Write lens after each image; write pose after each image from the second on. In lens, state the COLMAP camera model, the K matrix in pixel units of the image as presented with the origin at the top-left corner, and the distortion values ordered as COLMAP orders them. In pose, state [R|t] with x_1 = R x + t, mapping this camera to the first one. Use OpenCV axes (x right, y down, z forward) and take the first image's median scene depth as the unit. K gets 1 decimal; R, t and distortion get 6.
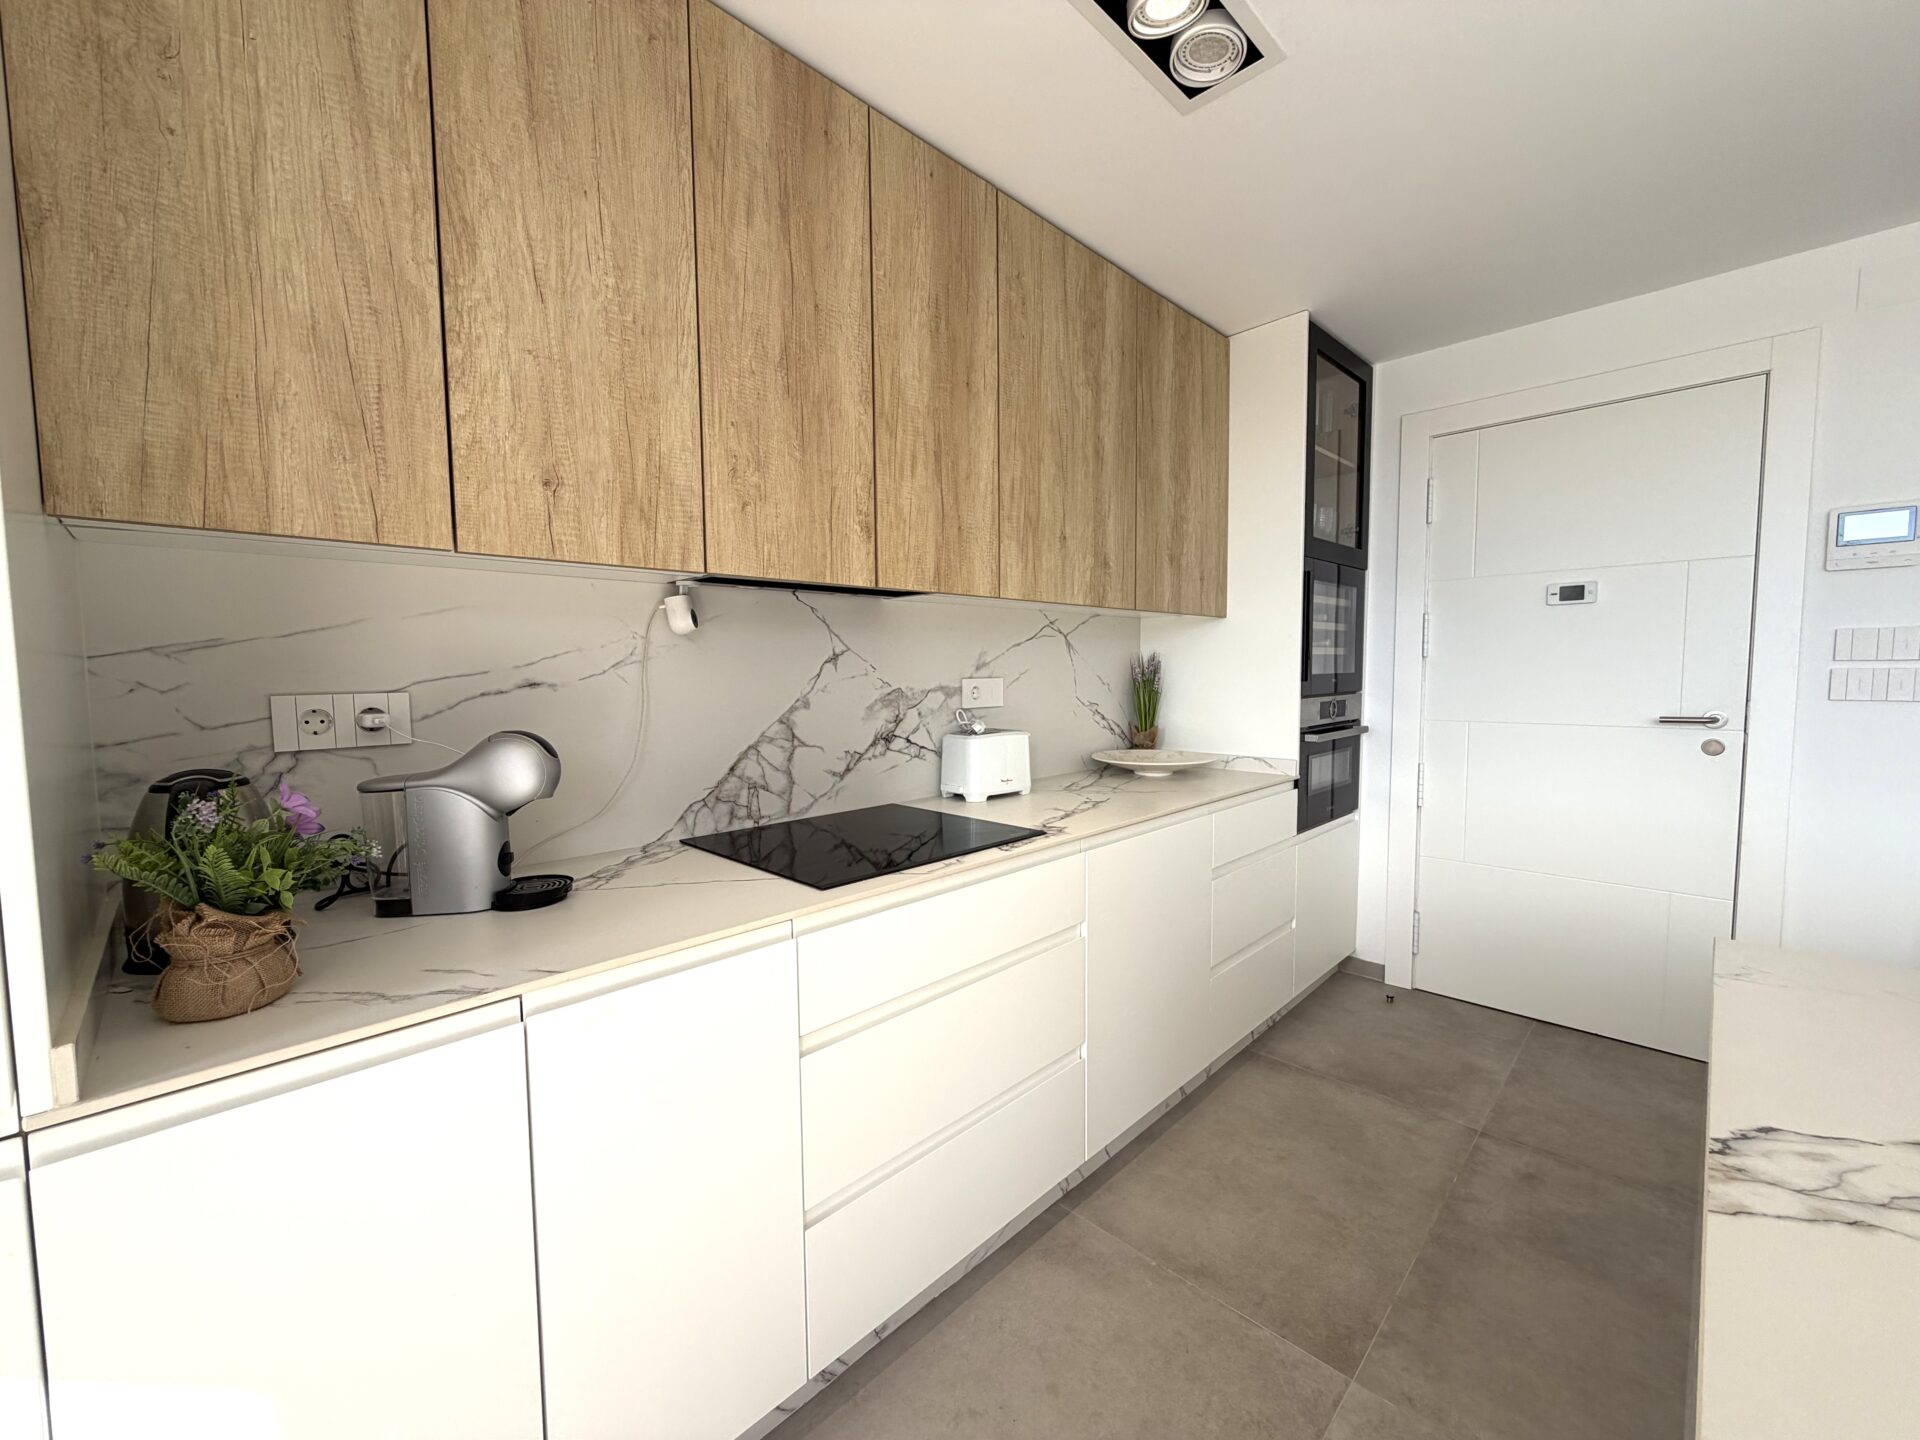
lens RADIAL K [[765.0, 0, 956.2], [0, 765.0, 721.3], [0, 0, 1]] dist [0.000895, -0.000379]
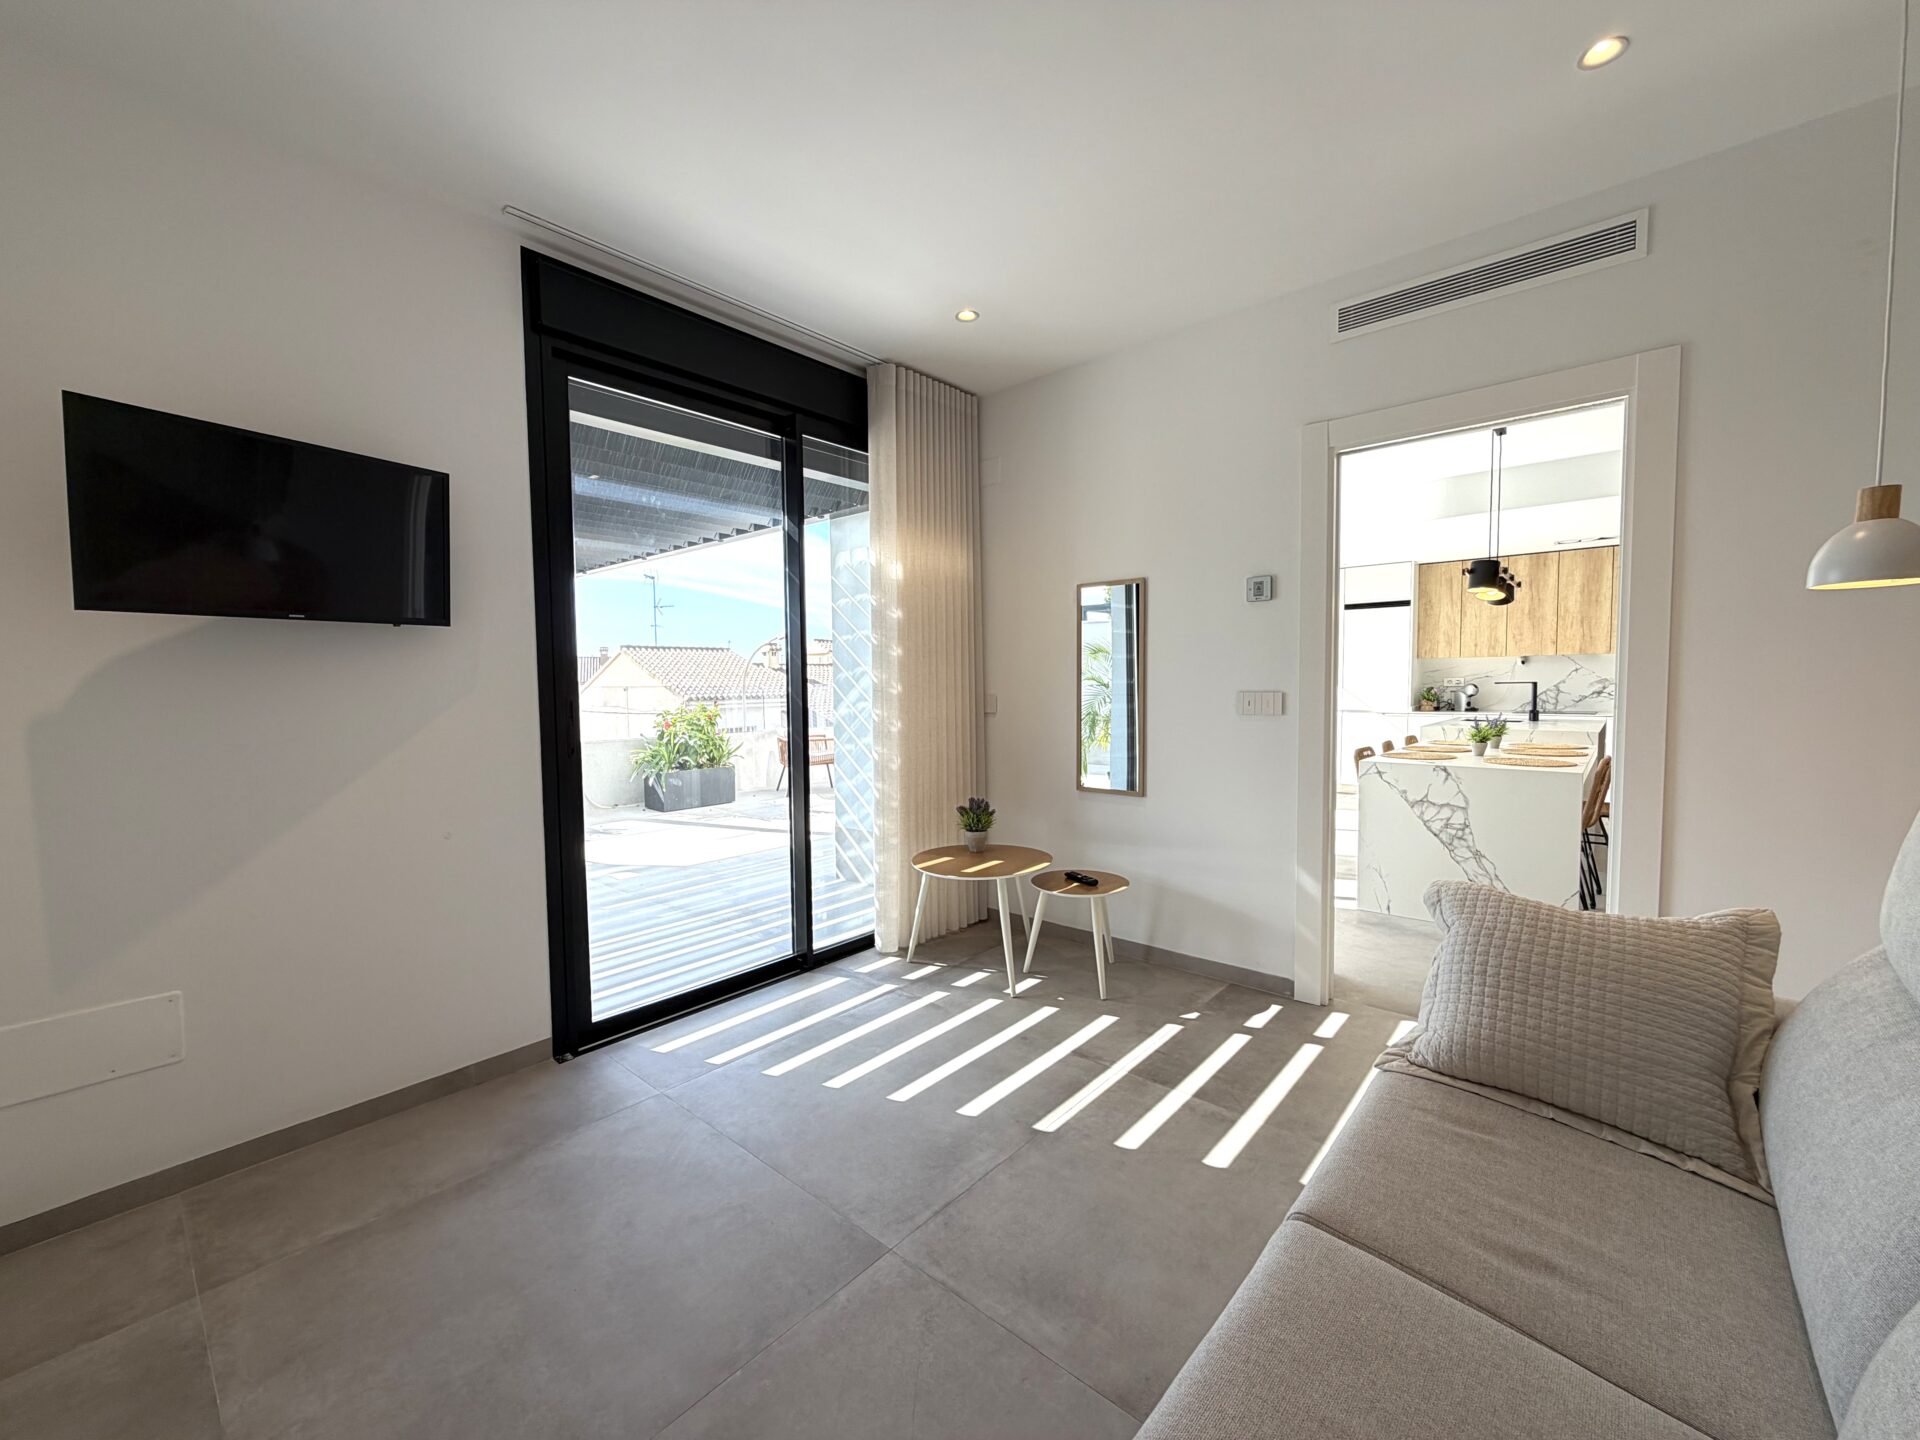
lens RADIAL K [[765.0, 0, 952.8], [0, 765.0, 722.6], [0, 0, 1]] dist [0.000895, -0.000379]
pose [[0.060000, 0.062610, -0.996233, 3.845180], [-0.057225, 0.996605, 0.059187, 0.143881], [0.996557, 0.053458, 0.063379, -2.561815]]
